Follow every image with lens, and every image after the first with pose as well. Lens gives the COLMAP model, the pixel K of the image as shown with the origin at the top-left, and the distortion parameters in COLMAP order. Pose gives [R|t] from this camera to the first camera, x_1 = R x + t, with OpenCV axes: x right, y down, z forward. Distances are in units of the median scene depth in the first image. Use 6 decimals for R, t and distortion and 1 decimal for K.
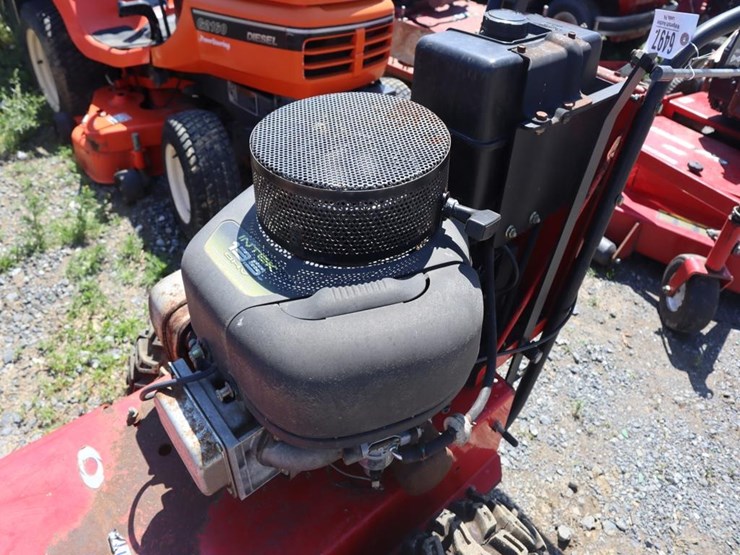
lens RADIAL K [[495.2, 0, 329.9], [0, 495.2, 259.0], [0, 0, 1]] dist [-0.059589, 0.002971]
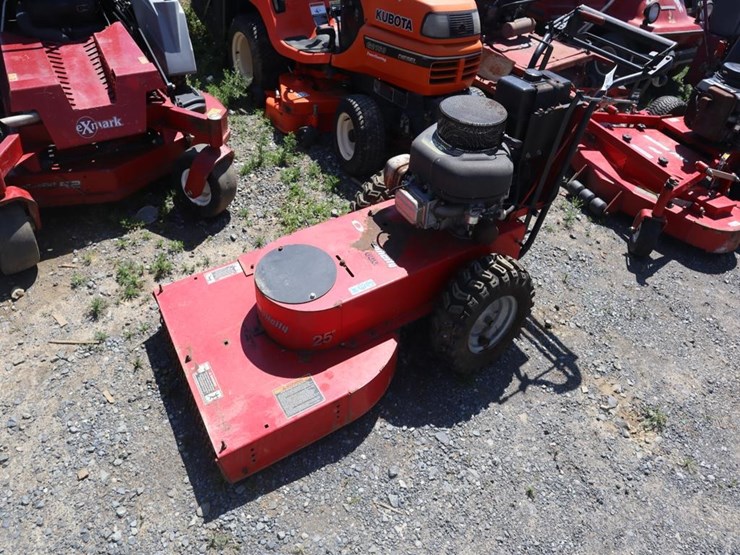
lens RADIAL K [[493.1, 0, 360.8], [0, 493.1, 233.4], [0, 0, 1]] dist [-0.106432, 0.041315]
pose [[0.993718, 0.103517, -0.042519, -0.152655], [-0.105006, 0.993875, -0.034433, 0.234852], [0.038694, 0.038681, 0.998502, -0.680266]]
